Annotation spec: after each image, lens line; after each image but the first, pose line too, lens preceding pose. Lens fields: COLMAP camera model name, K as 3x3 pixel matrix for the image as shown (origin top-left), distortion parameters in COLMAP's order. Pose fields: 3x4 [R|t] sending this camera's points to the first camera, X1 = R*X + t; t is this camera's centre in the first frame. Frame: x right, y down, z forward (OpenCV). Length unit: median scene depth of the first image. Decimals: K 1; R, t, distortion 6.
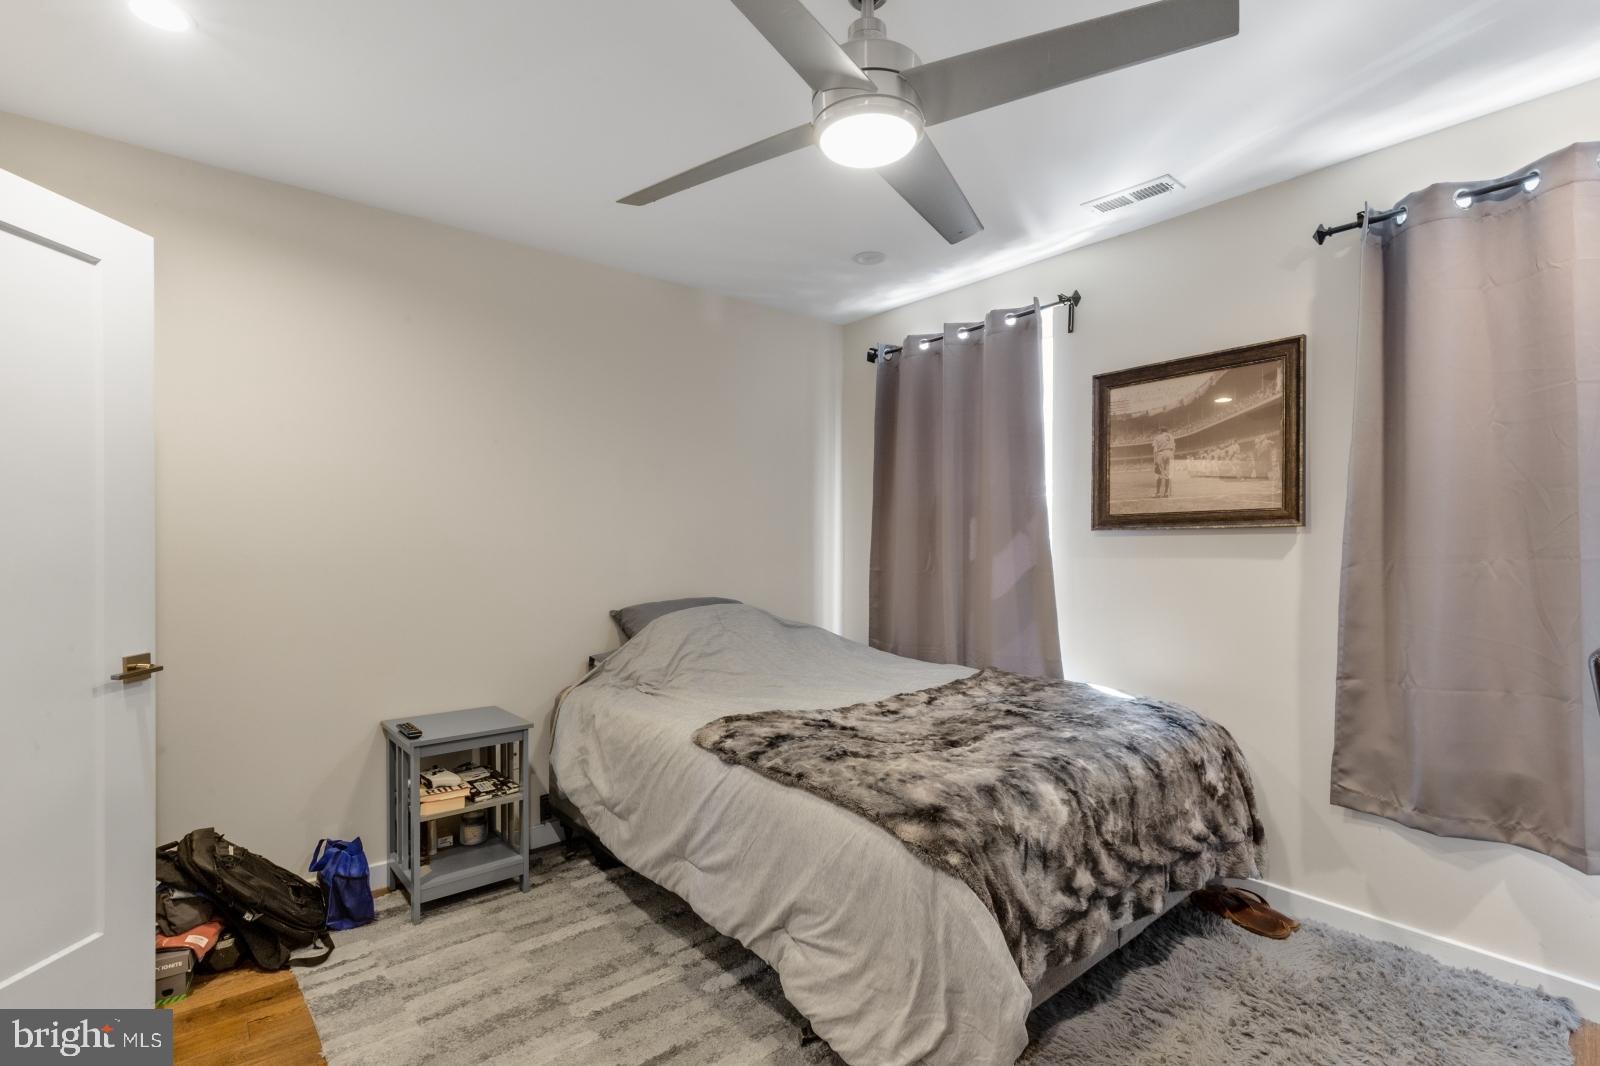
lens RADIAL K [[765.2, 0, 817.2], [0, 765.2, 526.3], [0, 0, 1]] dist [-0.001028, -0.000206]
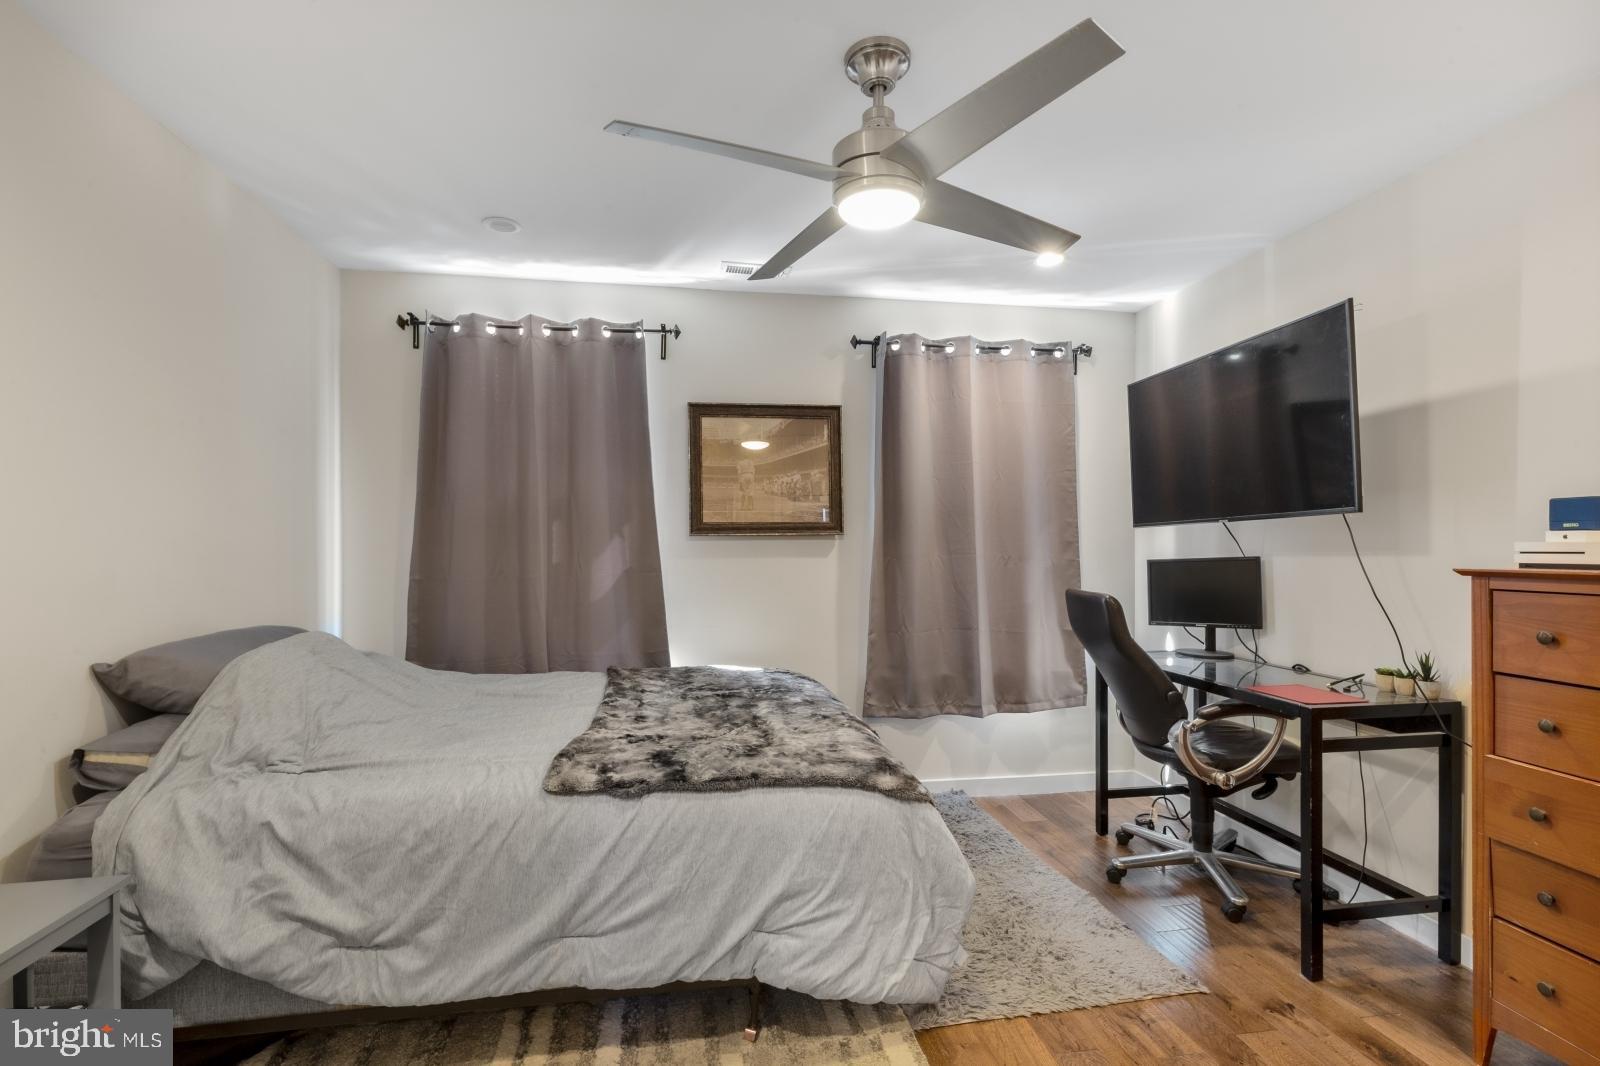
lens RADIAL K [[747.5, 0, 806.1], [0, 747.5, 524.7], [0, 0, 1]] dist [0.000842, -0.000471]
pose [[0.497215, 0.024569, 0.867279, -0.708495], [-0.018590, 0.999671, -0.017662, 0.007664], [-0.867428, -0.007341, 0.497509, 0.370197]]
